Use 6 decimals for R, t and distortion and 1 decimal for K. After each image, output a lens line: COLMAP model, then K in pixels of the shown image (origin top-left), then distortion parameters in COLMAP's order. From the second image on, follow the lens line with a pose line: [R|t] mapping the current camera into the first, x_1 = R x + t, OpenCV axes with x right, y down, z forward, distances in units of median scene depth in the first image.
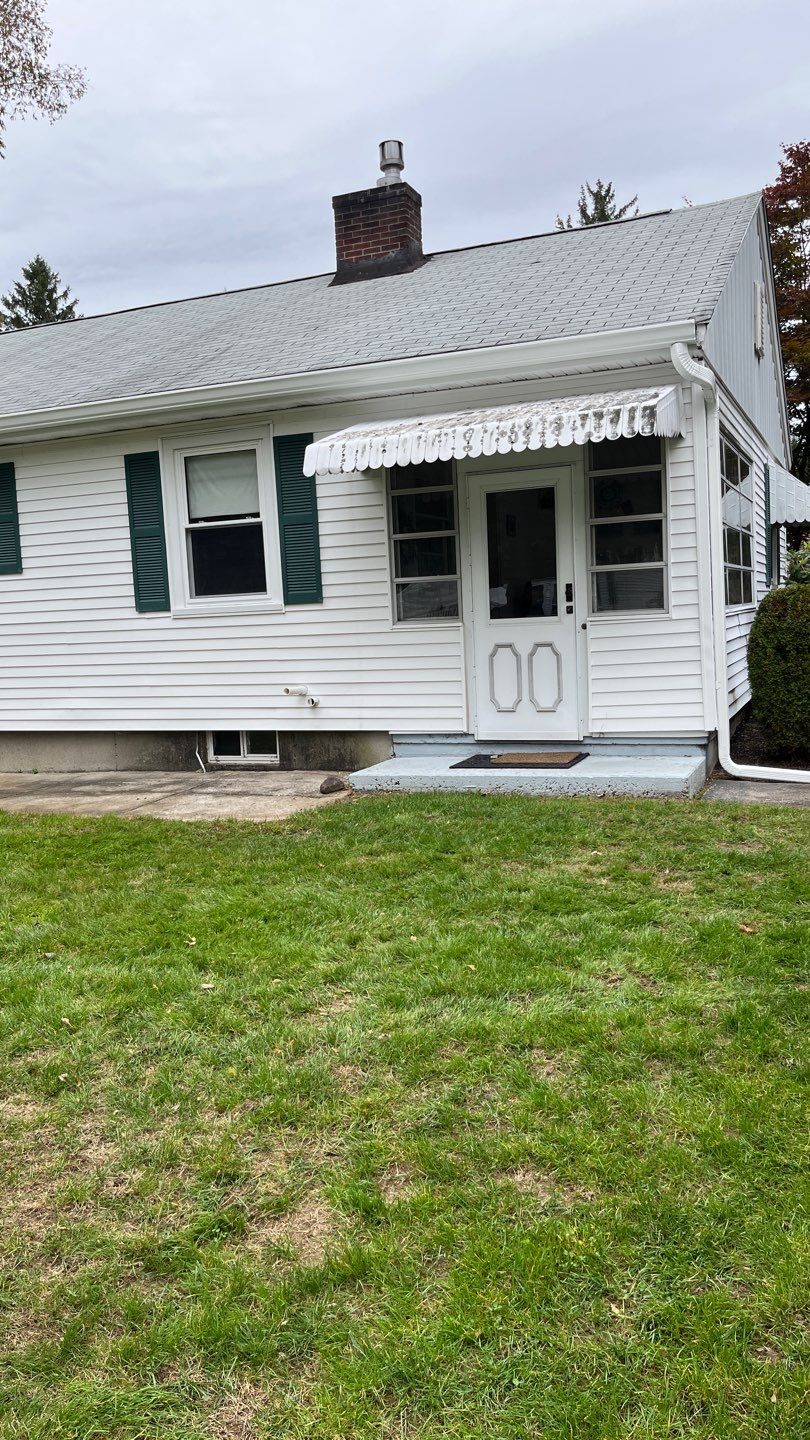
lens RADIAL K [[1089.2, 0, 405.0], [0, 1089.2, 720.0], [0, 0, 1]] dist [0.109657, -0.209363]
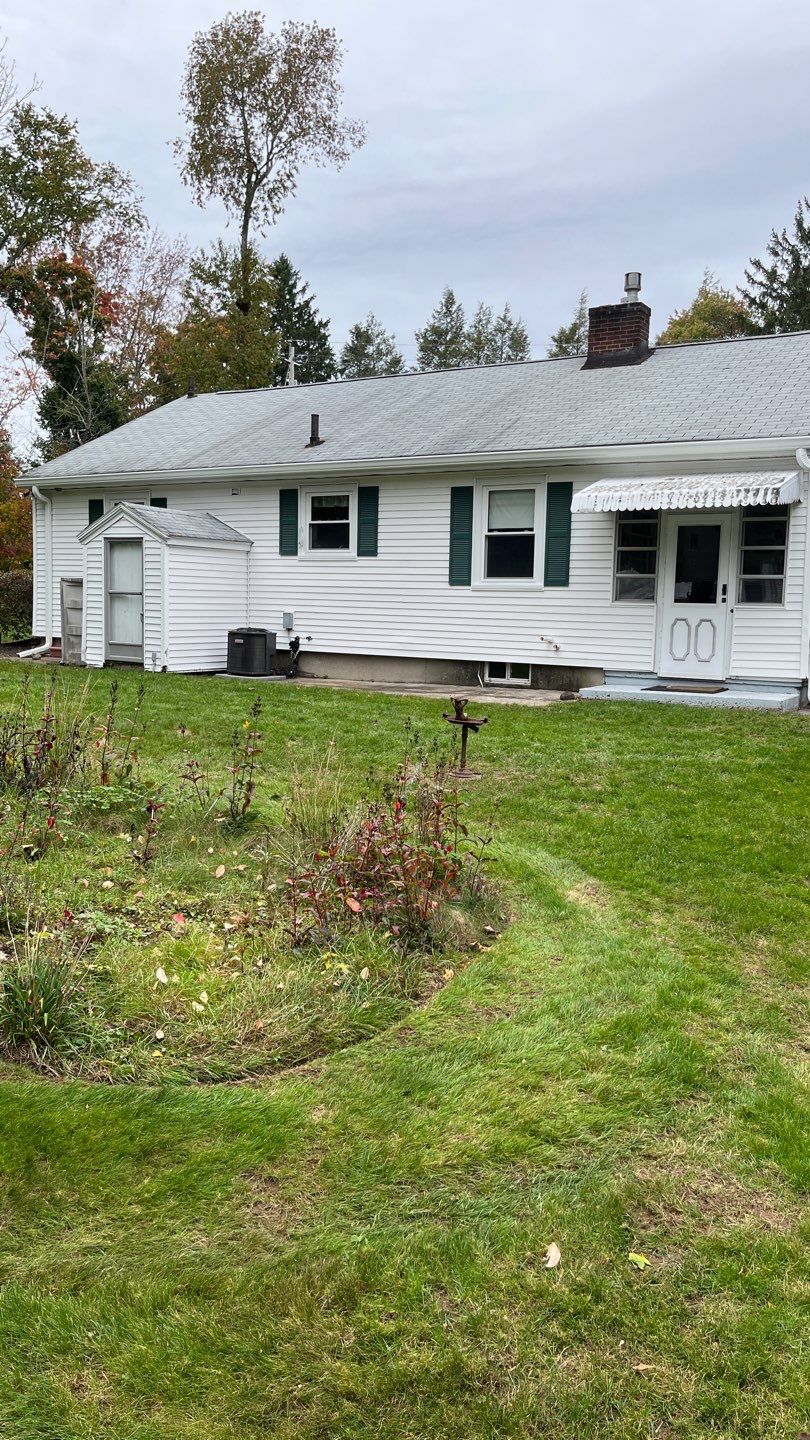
lens RADIAL K [[1027.6, 0, 424.6], [0, 1027.6, 717.2], [0, 0, 1]] dist [0.069937, -0.112265]
pose [[0.985319, 0.085376, -0.147845, -0.043692], [-0.082360, 0.996253, 0.026414, 0.064185], [0.149546, -0.013850, 0.988658, -0.551345]]
